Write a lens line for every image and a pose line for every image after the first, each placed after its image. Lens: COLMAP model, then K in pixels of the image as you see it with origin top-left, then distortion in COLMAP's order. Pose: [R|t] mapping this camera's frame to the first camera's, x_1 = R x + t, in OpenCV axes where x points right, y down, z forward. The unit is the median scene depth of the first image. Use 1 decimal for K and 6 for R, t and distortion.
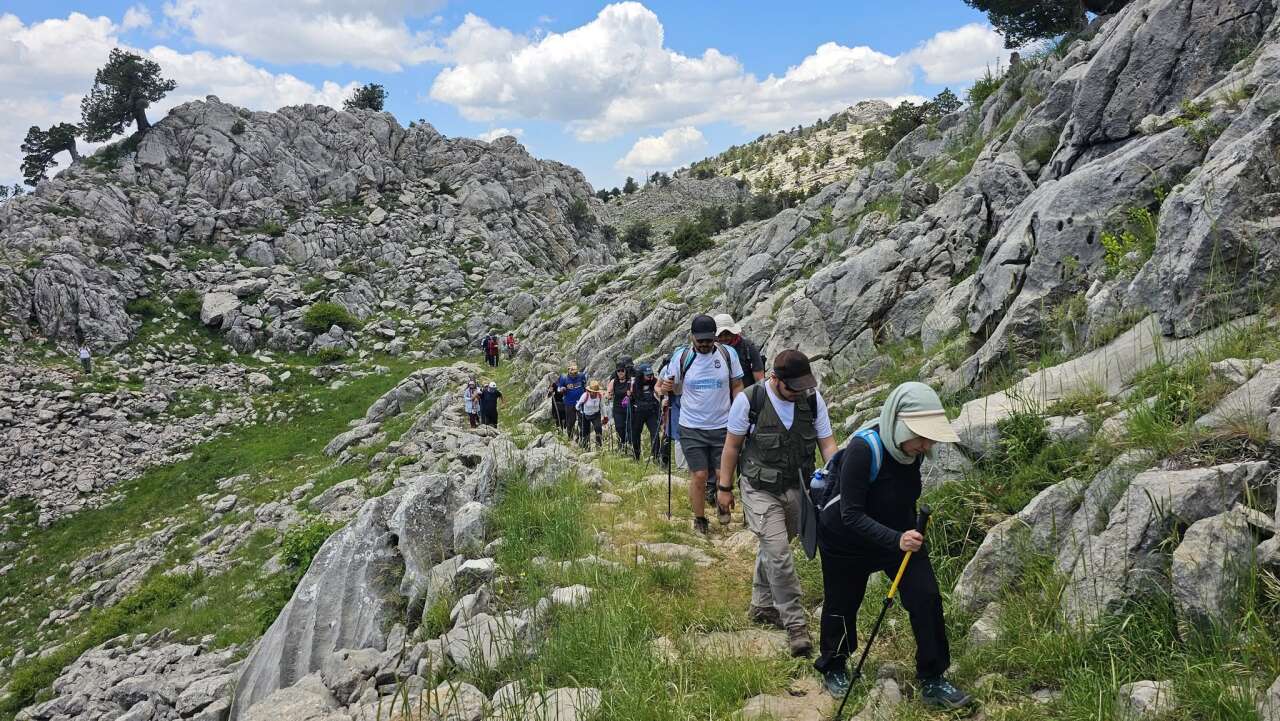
lens RADIAL K [[854.0, 0, 631.0], [0, 854.0, 360.5], [0, 0, 1]] dist [0.079888, -0.075383]
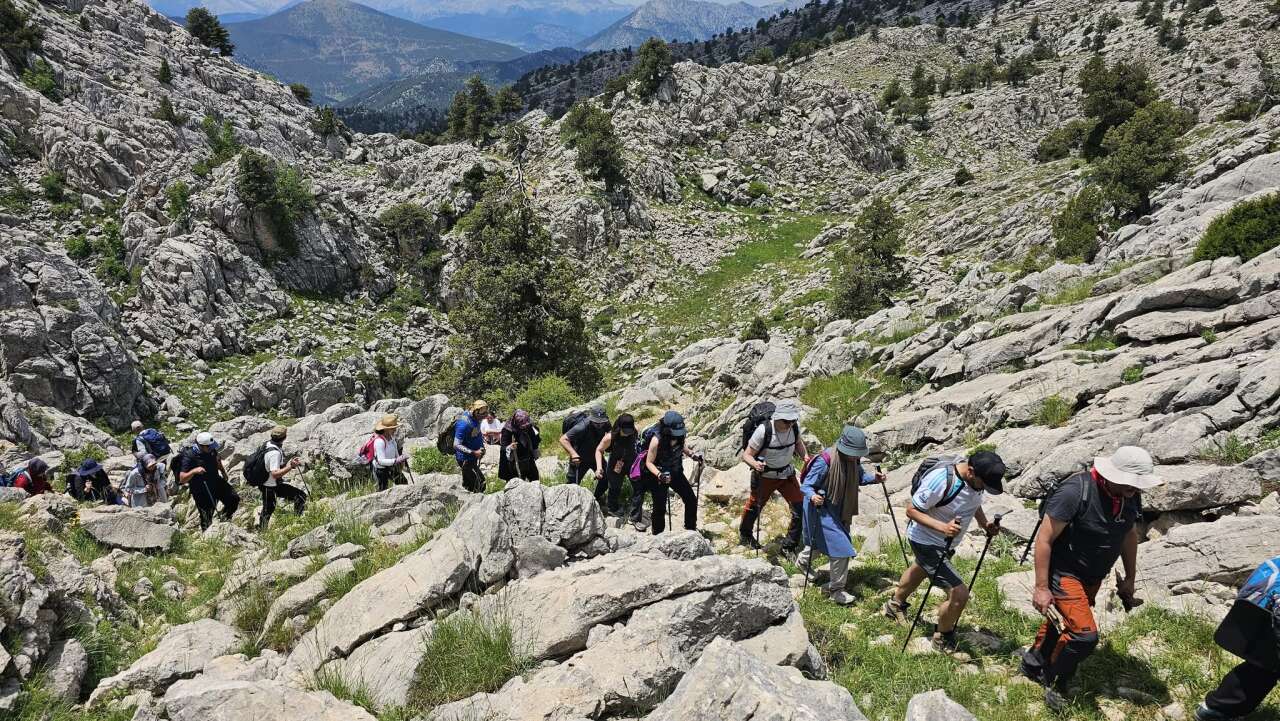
lens RADIAL K [[854.0, 0, 631.0], [0, 854.0, 360.5], [0, 0, 1]] dist [0.079888, -0.075383]
pose [[0.984892, 0.098358, -0.142528, -0.297072], [-0.065649, 0.973675, 0.218283, -0.074192], [0.160245, -0.205628, 0.965421, -1.019028]]
